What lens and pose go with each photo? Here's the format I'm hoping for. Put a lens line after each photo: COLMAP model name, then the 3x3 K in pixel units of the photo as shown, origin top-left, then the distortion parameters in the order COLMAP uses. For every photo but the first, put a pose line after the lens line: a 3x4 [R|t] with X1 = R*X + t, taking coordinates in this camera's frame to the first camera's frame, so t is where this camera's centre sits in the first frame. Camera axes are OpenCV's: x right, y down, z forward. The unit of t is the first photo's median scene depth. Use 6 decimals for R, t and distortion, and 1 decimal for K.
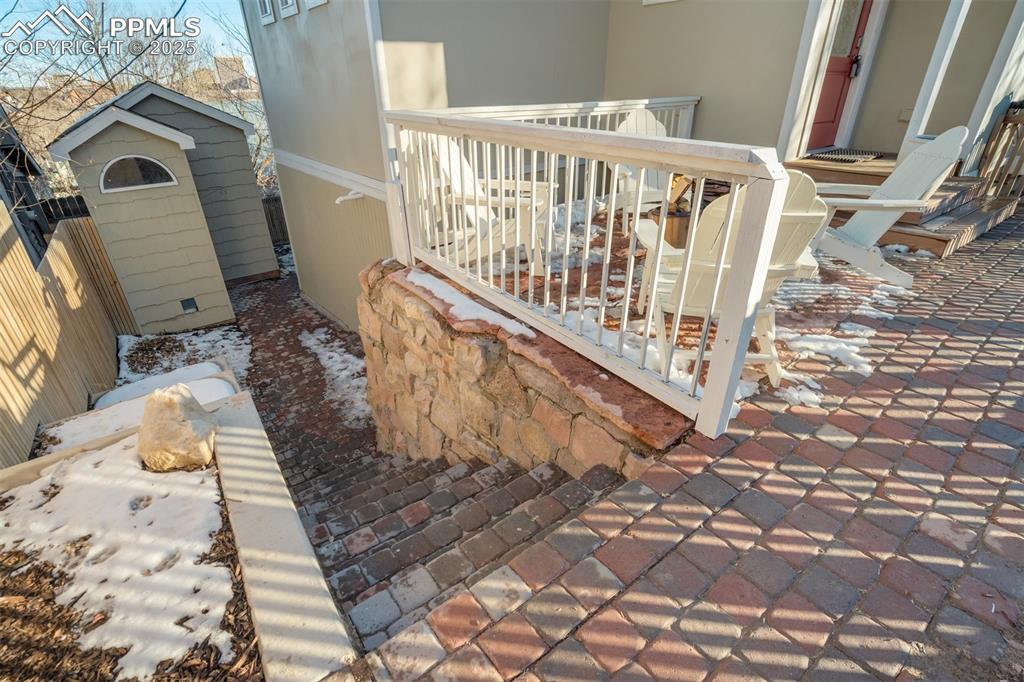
lens RADIAL K [[480.3, 0, 507.5], [0, 480.3, 341.9], [0, 0, 1]] dist [-0.035999, 0.004896]
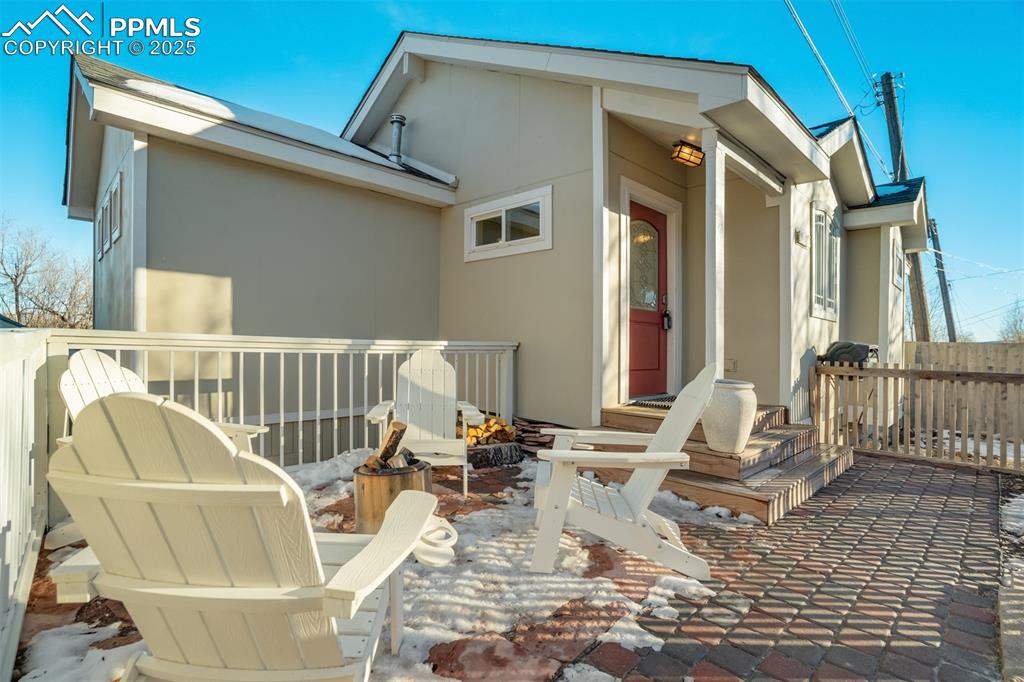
lens RADIAL K [[480.3, 0, 514.6], [0, 480.3, 337.3], [0, 0, 1]] dist [-0.035999, 0.004896]
pose [[0.989756, 0.044605, 0.135625, 0.386286], [0.027642, 0.872099, -0.488548, -0.077168], [-0.140070, 0.487292, 0.861932, 0.227855]]
